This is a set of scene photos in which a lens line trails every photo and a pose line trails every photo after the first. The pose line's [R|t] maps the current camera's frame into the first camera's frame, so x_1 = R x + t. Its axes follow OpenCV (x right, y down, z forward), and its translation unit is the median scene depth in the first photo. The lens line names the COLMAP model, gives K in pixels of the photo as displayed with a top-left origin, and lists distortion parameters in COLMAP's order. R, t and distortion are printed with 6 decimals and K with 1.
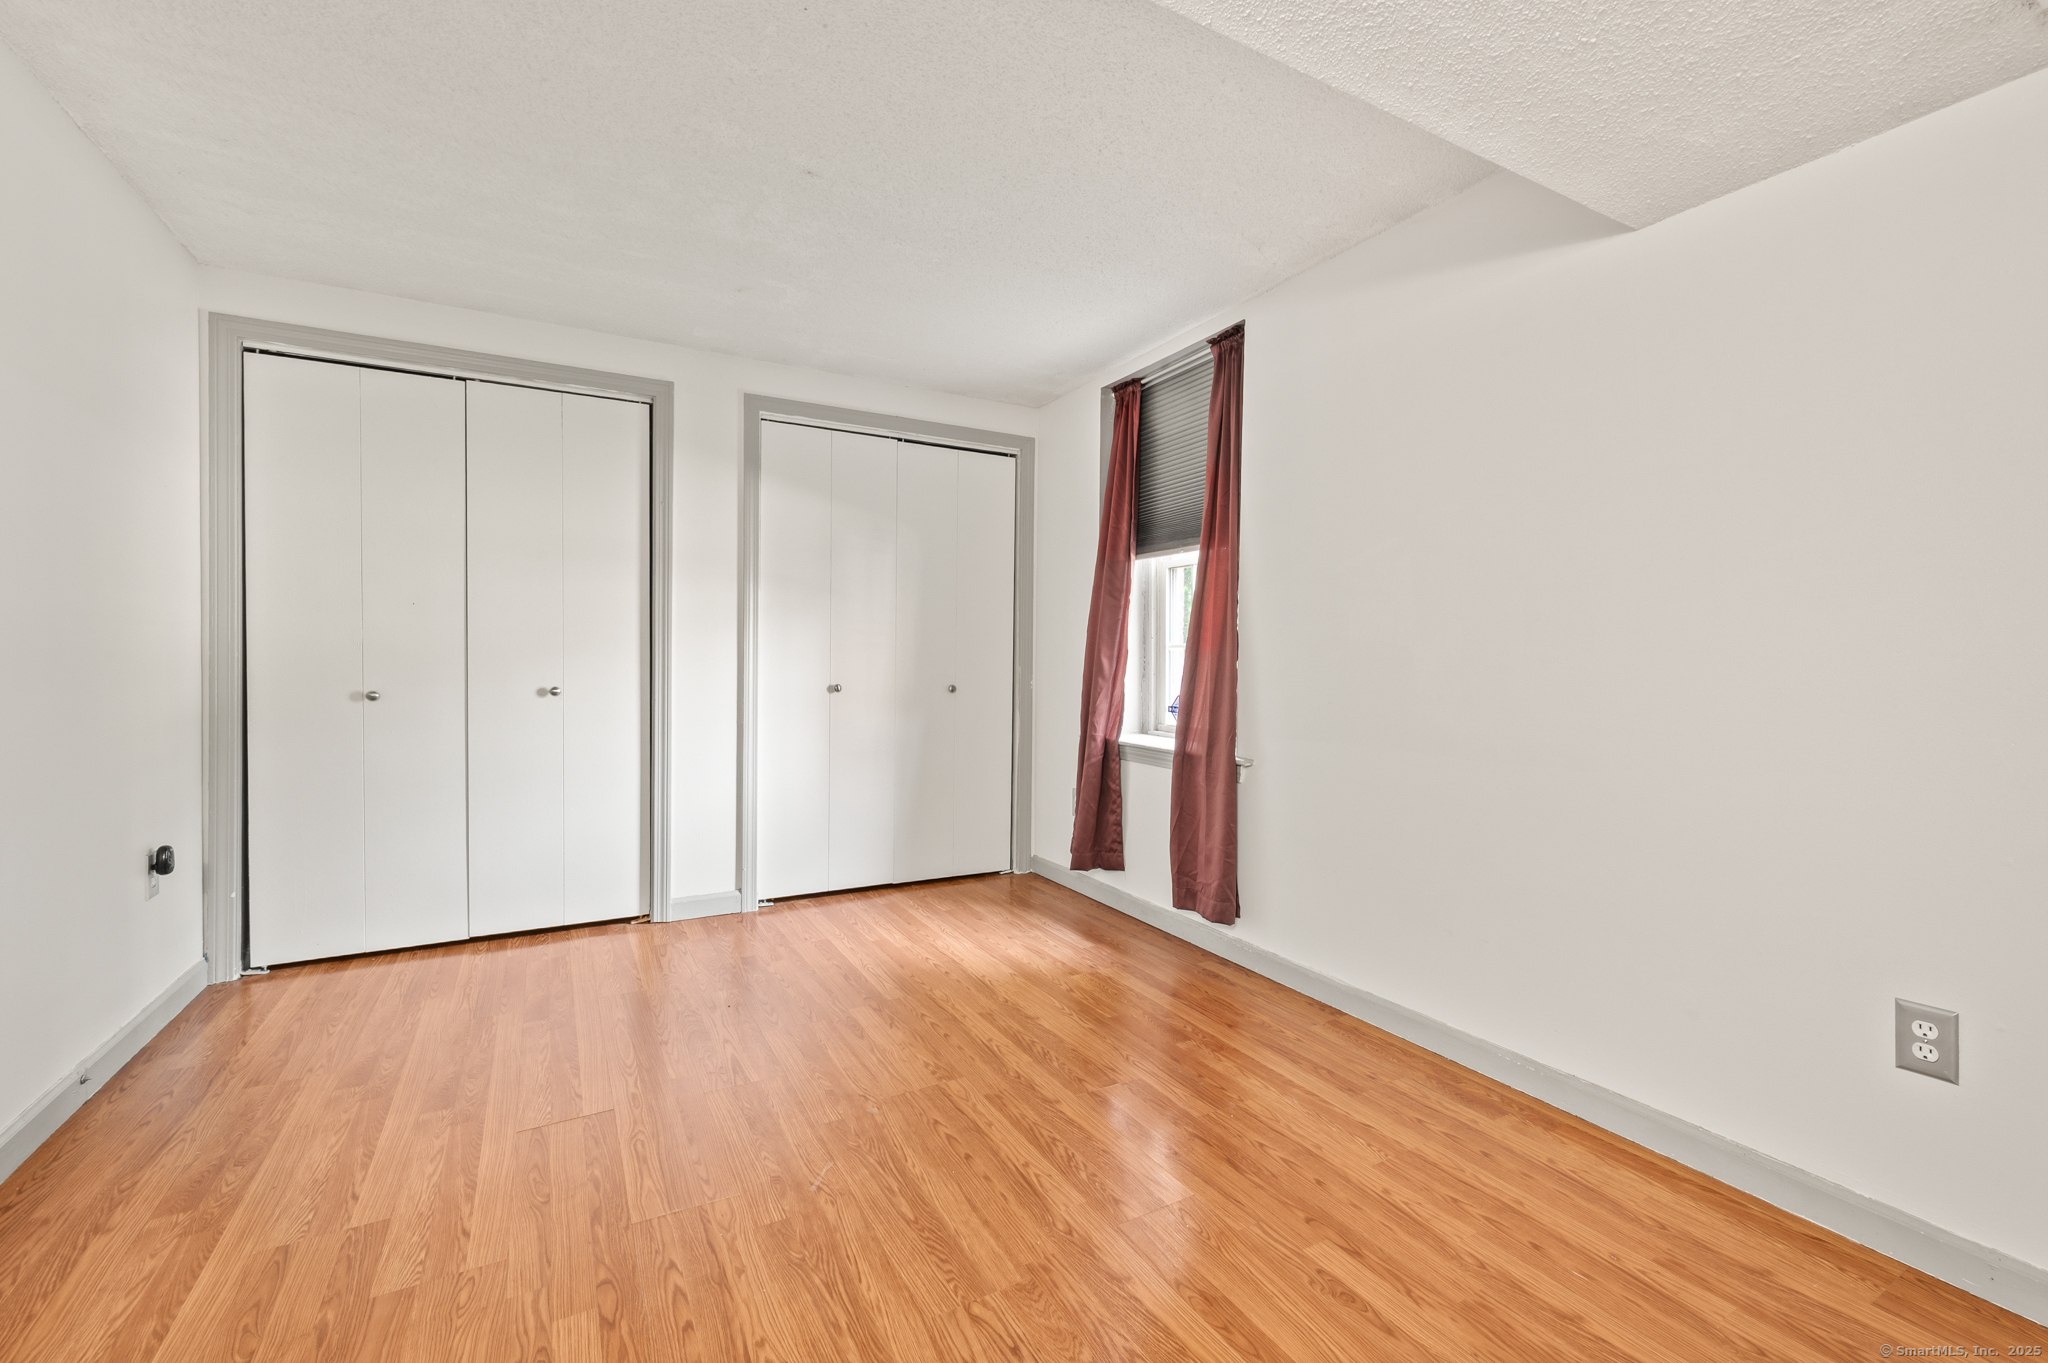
lens RADIAL K [[847.9, 0, 1024.0], [0, 847.9, 681.5], [0, 0, 1]] dist [0.000207, -0.000267]
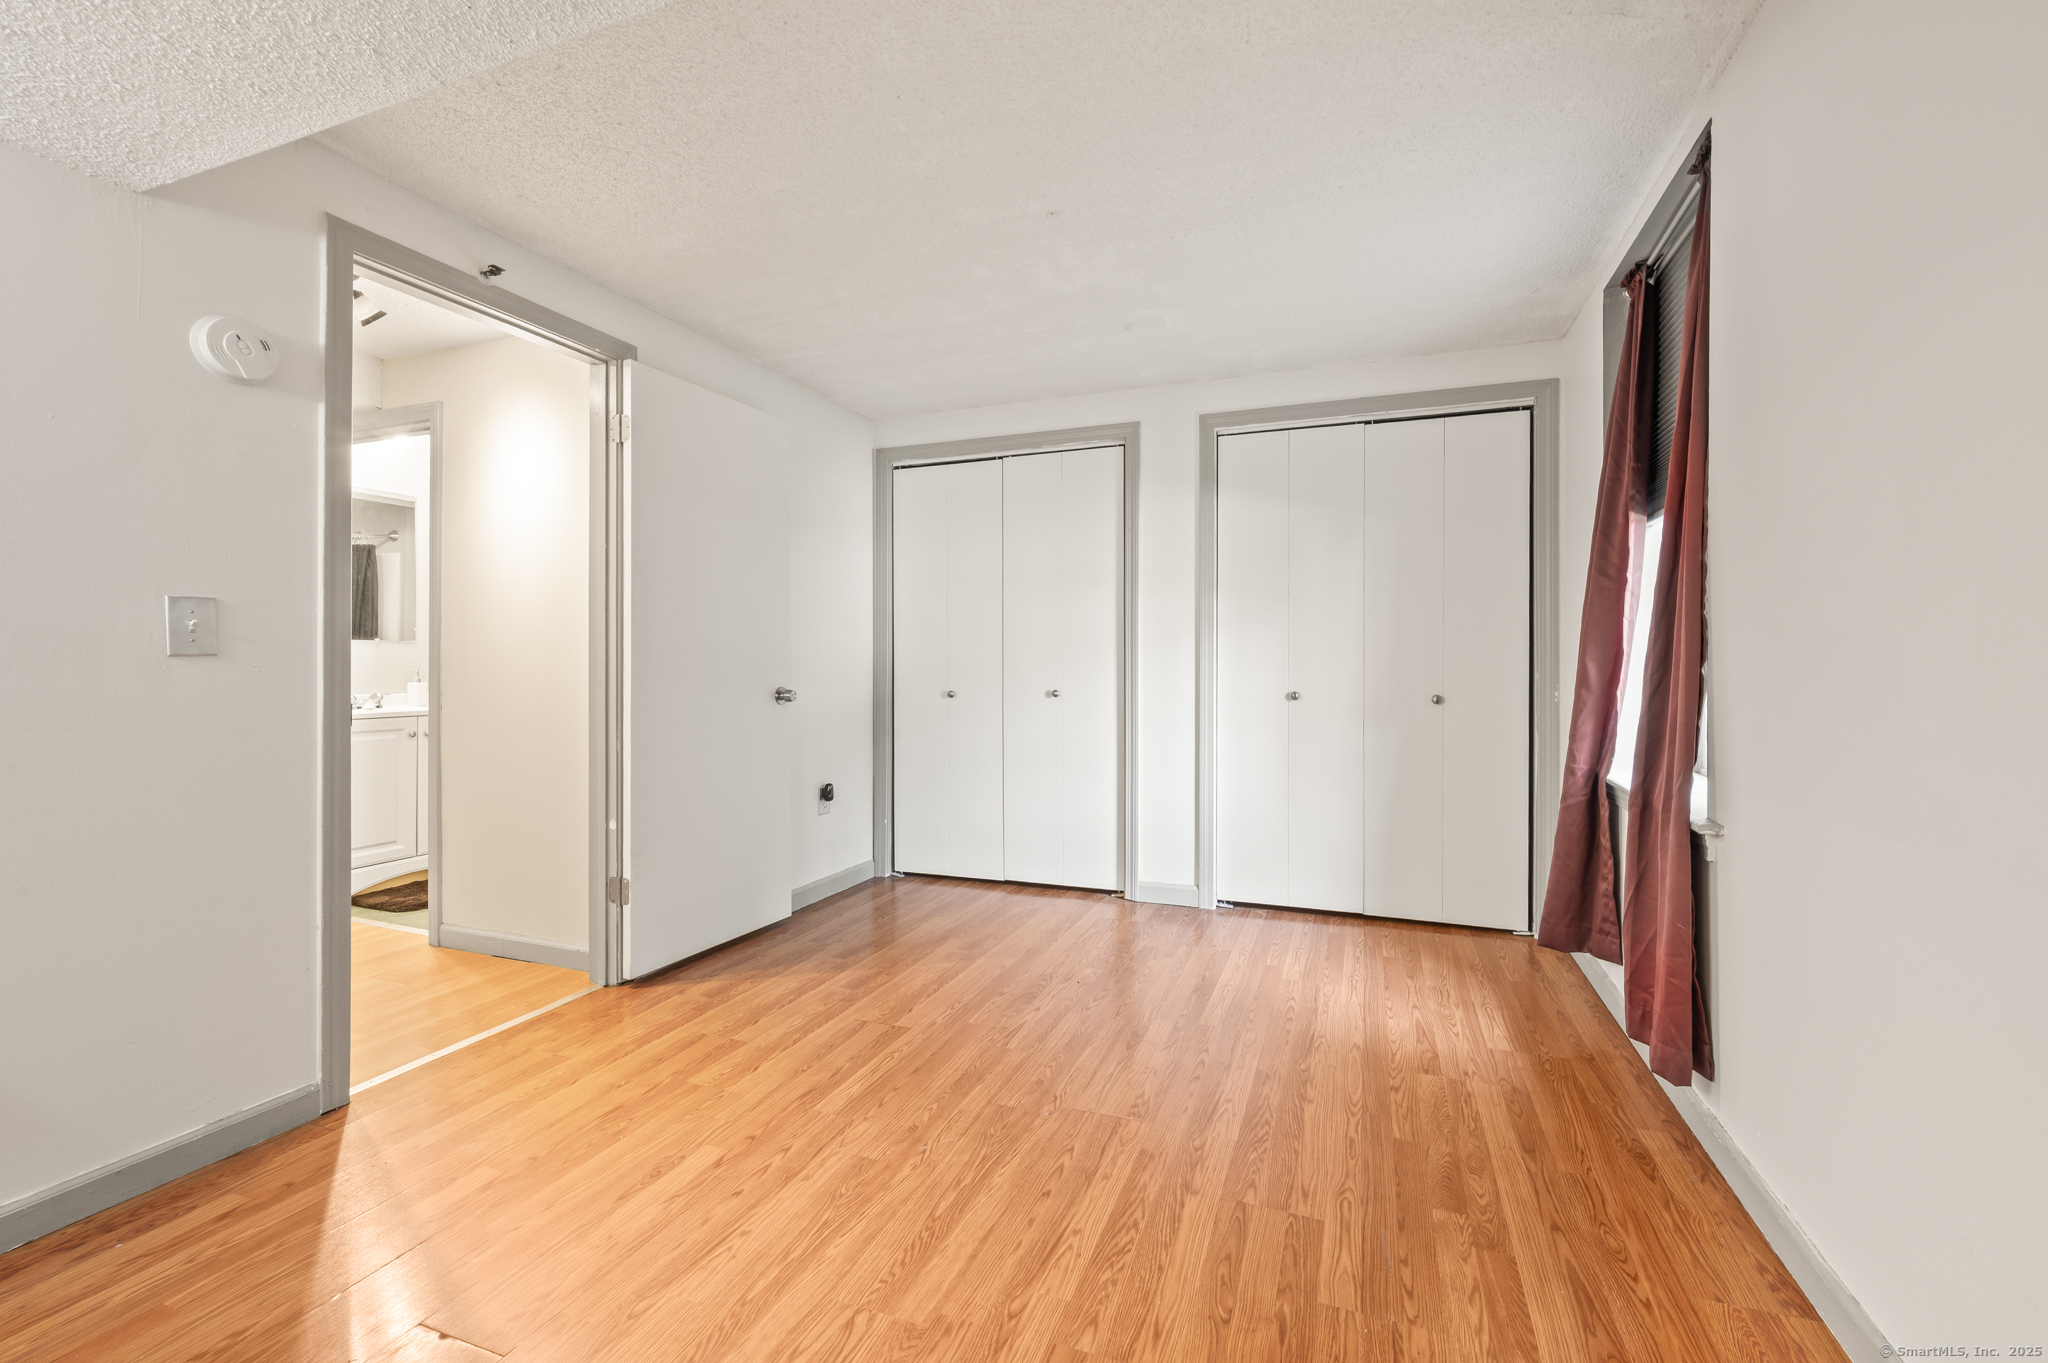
lens RADIAL K [[819.1, 0, 1073.5], [0, 819.1, 669.4], [0, 0, 1]] dist [0.000085, -0.000154]
pose [[0.662285, -0.003100, -0.749246, 0.379089], [-0.013511, 0.999779, -0.016080, -0.004874], [0.749131, 0.020772, 0.662097, 0.242112]]
